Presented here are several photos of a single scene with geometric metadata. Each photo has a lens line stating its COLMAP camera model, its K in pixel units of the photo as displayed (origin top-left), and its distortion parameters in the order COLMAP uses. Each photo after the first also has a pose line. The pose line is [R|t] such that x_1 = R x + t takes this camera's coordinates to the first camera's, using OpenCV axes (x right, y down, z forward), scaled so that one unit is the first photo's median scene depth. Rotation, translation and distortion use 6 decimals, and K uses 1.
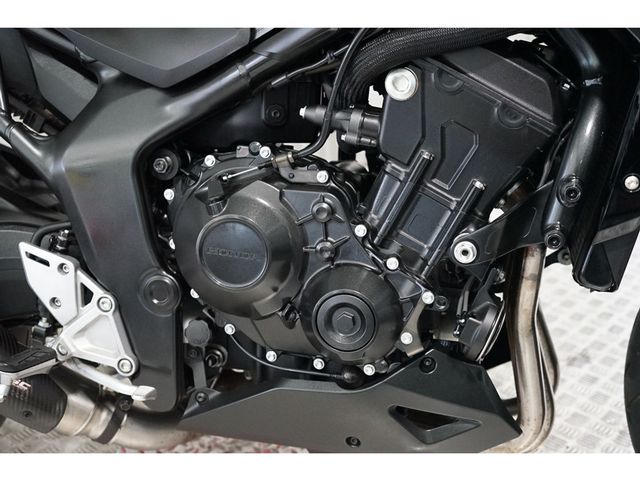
lens RADIAL K [[846.2, 0, 320.0], [0, 846.2, 240.0], [0, 0, 1]] dist [0.013108, -0.062321]
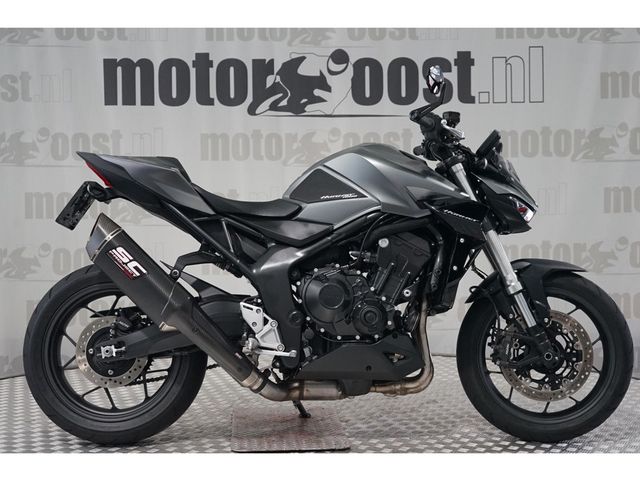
lens RADIAL K [[1040.1, 0, 320.0], [0, 1040.1, 240.0], [0, 0, 1]] dist [-0.006943, 0.008806]
pose [[0.973354, 0.027048, 0.227707, -0.870877], [0.045988, 0.949817, -0.309406, 0.851434], [-0.224649, 0.311634, 0.923264, -2.168002]]
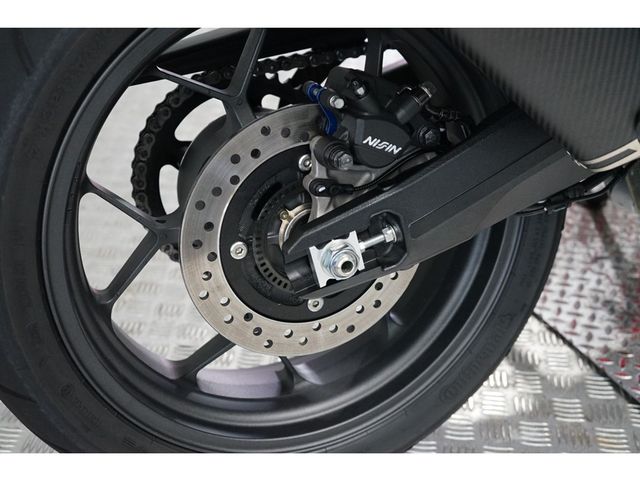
lens RADIAL K [[846.2, 0, 320.0], [0, 846.2, 240.0], [0, 0, 1]] dist [0.013108, -0.062321]
pose [[0.816059, -0.284779, 0.502940, -1.116960], [0.177942, 0.951712, 0.250163, -0.054663], [-0.549895, -0.114654, 0.827327, 0.588522]]
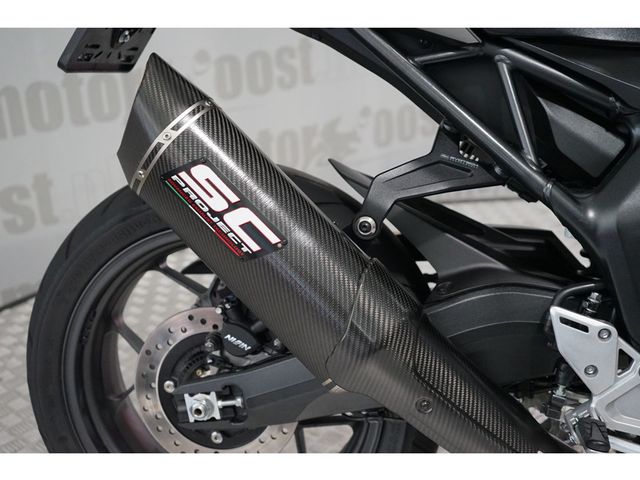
lens RADIAL K [[846.2, 0, 320.0], [0, 846.2, 240.0], [0, 0, 1]] dist [0.013108, -0.062321]
pose [[0.999737, -0.013760, 0.018369, -0.631623], [0.013790, 0.999904, -0.001477, -0.073315], [-0.018347, 0.001730, 0.999830, 0.072082]]
